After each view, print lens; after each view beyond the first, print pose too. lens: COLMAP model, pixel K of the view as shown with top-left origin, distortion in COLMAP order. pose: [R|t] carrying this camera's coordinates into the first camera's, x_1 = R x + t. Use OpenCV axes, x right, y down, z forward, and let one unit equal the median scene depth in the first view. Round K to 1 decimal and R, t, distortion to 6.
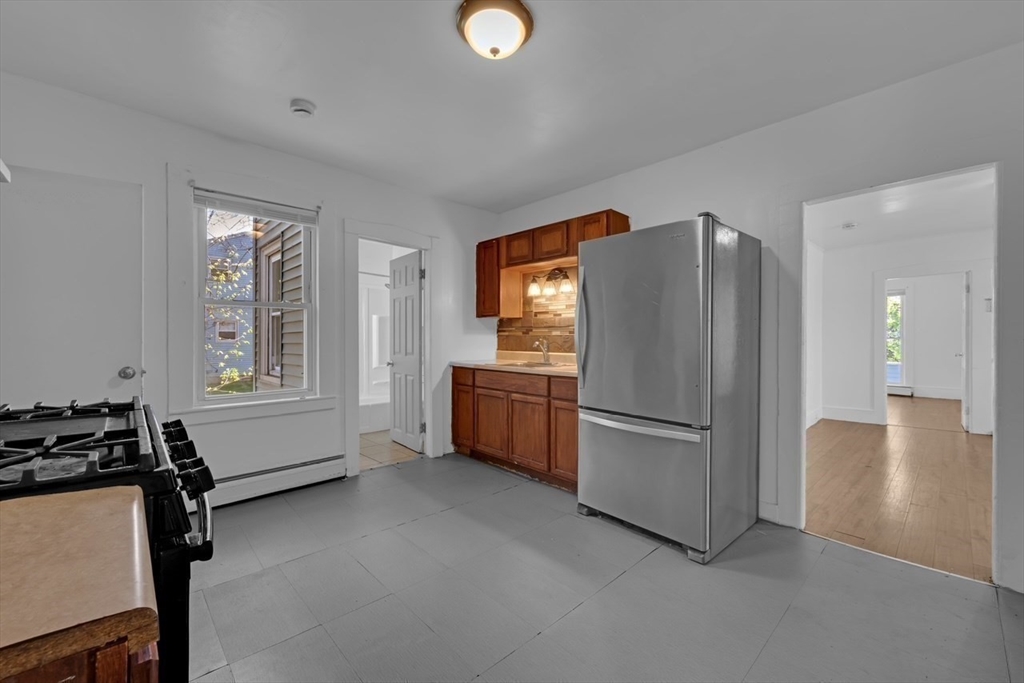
lens RADIAL K [[410.5, 0, 512.0], [0, 410.5, 341.5], [0, 0, 1]] dist [-0.001549, -0.000165]
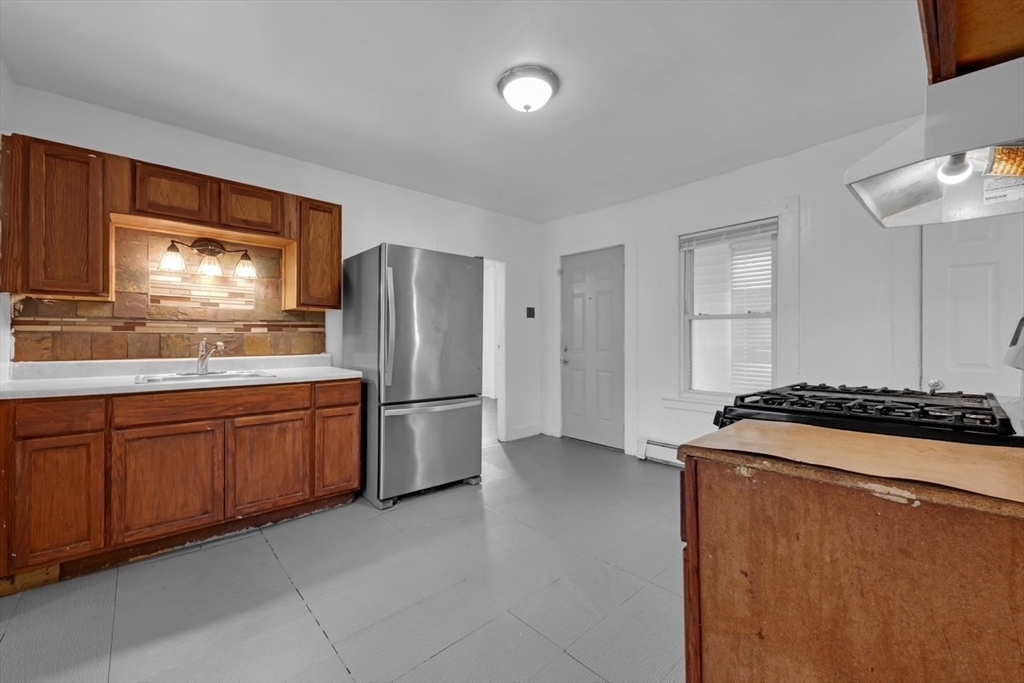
lens RADIAL K [[410.5, 0, 512.0], [0, 410.5, 341.5], [0, 0, 1]] dist [-0.001549, -0.000165]
pose [[0.019886, -0.010608, 0.999746, -0.603321], [0.007449, 0.999918, 0.010461, -0.004080], [-0.999775, 0.007239, 0.019964, 0.473667]]
